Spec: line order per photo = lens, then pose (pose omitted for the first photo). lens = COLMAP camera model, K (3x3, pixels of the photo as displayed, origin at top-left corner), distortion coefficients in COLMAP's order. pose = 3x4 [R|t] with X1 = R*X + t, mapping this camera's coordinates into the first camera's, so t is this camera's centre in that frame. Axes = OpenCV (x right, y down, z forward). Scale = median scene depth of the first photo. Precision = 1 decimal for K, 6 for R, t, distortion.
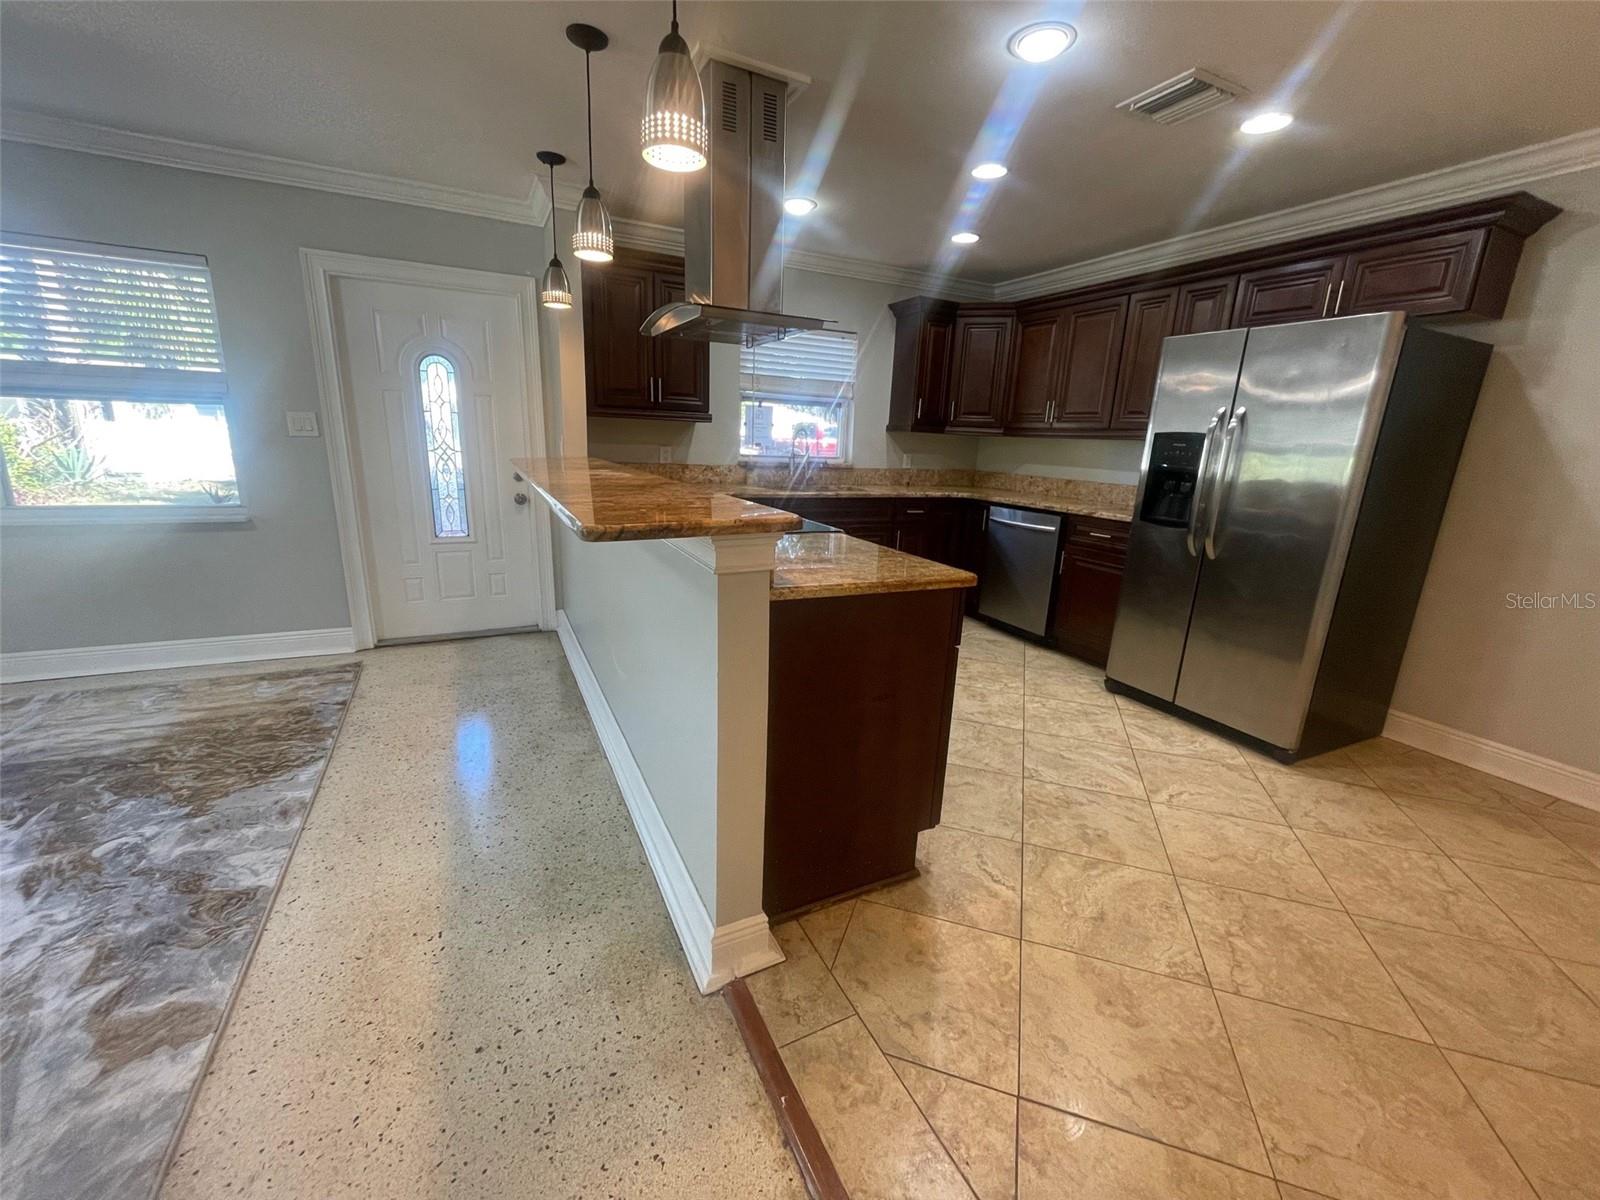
lens RADIAL K [[642.1, 0, 800.0], [0, 642.1, 600.0], [0, 0, 1]] dist [-0.001334, -0.000361]
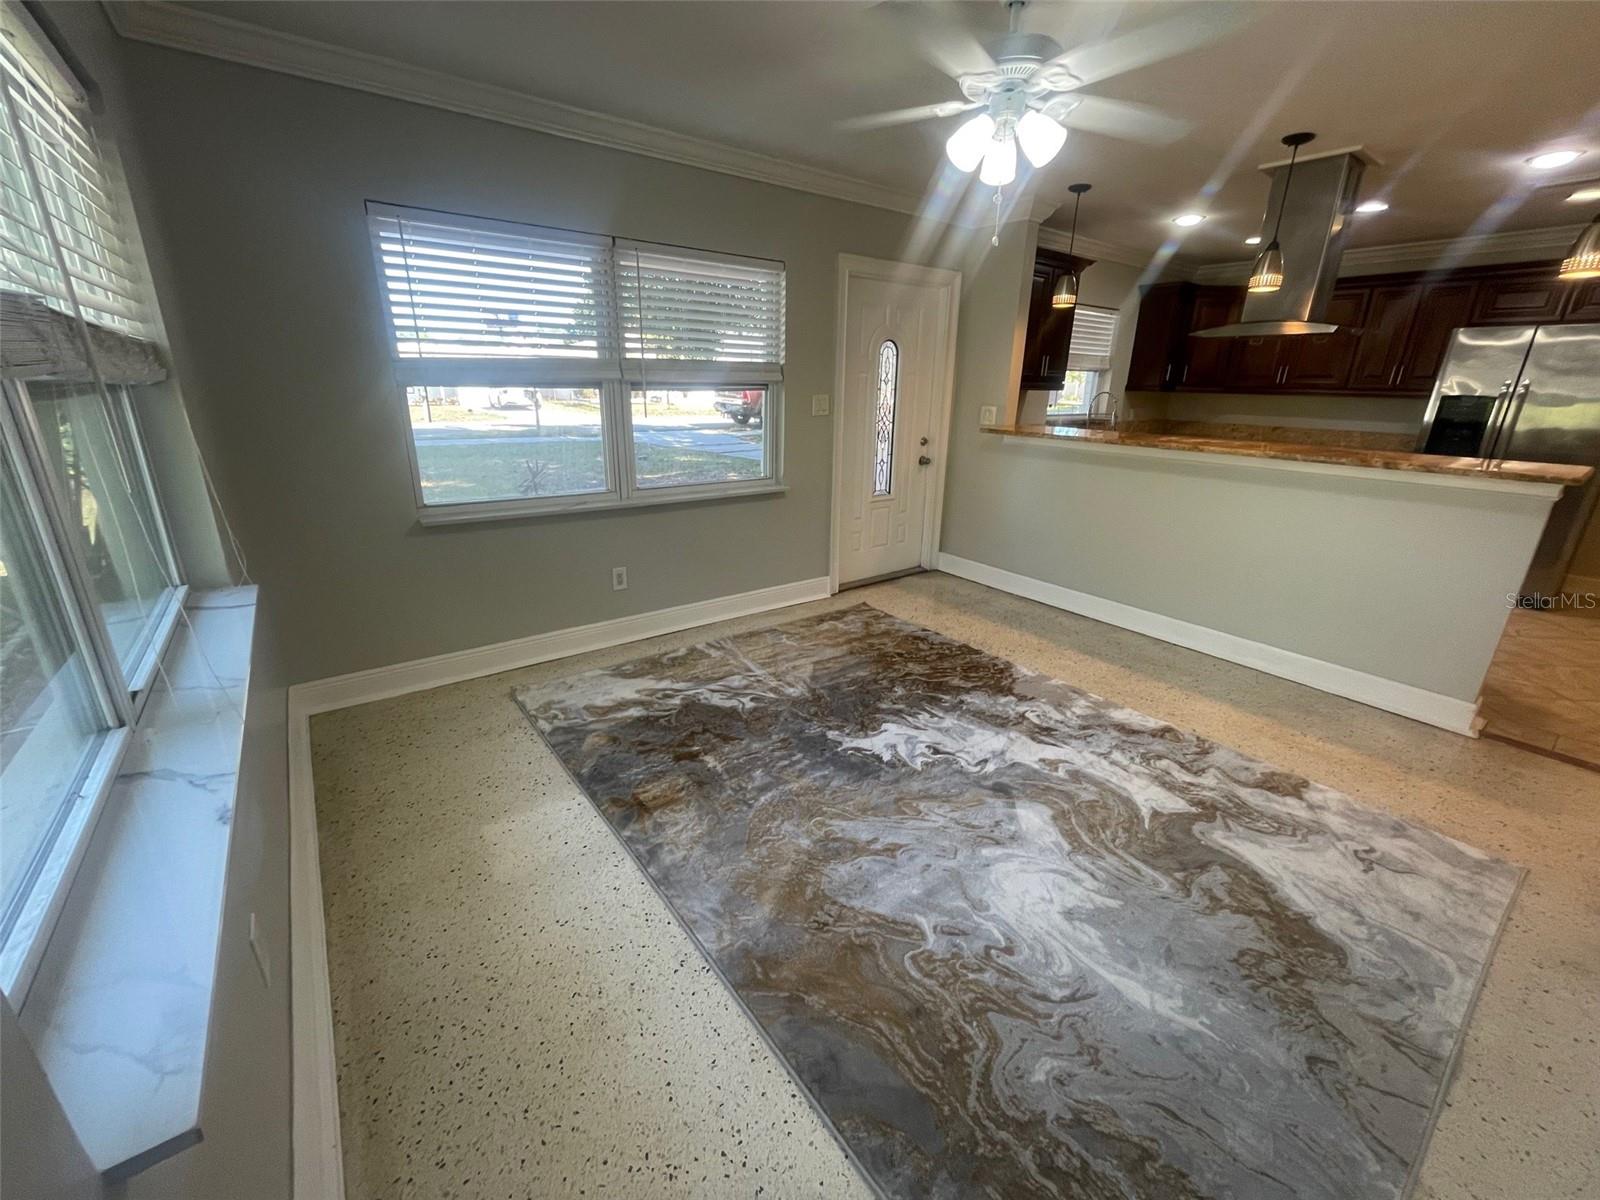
lens RADIAL K [[642.1, 0, 800.0], [0, 642.1, 600.0], [0, 0, 1]] dist [-0.001334, -0.000361]
pose [[0.982072, -0.081497, 0.169976, -1.115457], [0.066829, 0.993669, 0.090309, -0.028566], [-0.176260, -0.077331, 0.981301, -0.191708]]
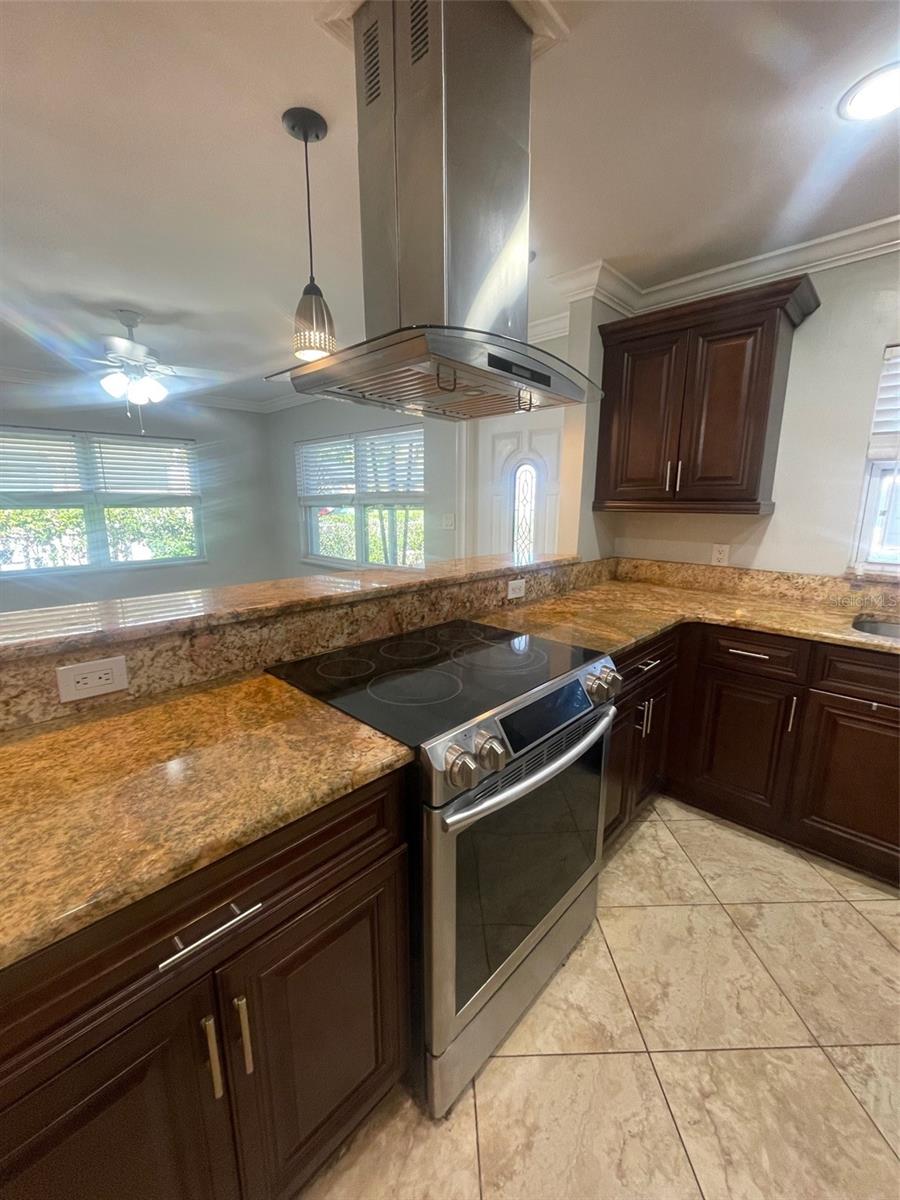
lens RADIAL K [[481.6, 0, 450.0], [0, 481.6, 600.0], [0, 0, 1]] dist [-0.001334, -0.000361]
pose [[0.348551, 0.151597, -0.924949, 0.295197], [-0.218457, 0.972795, 0.077117, -0.193250], [0.911476, 0.175182, 0.372186, 0.651163]]
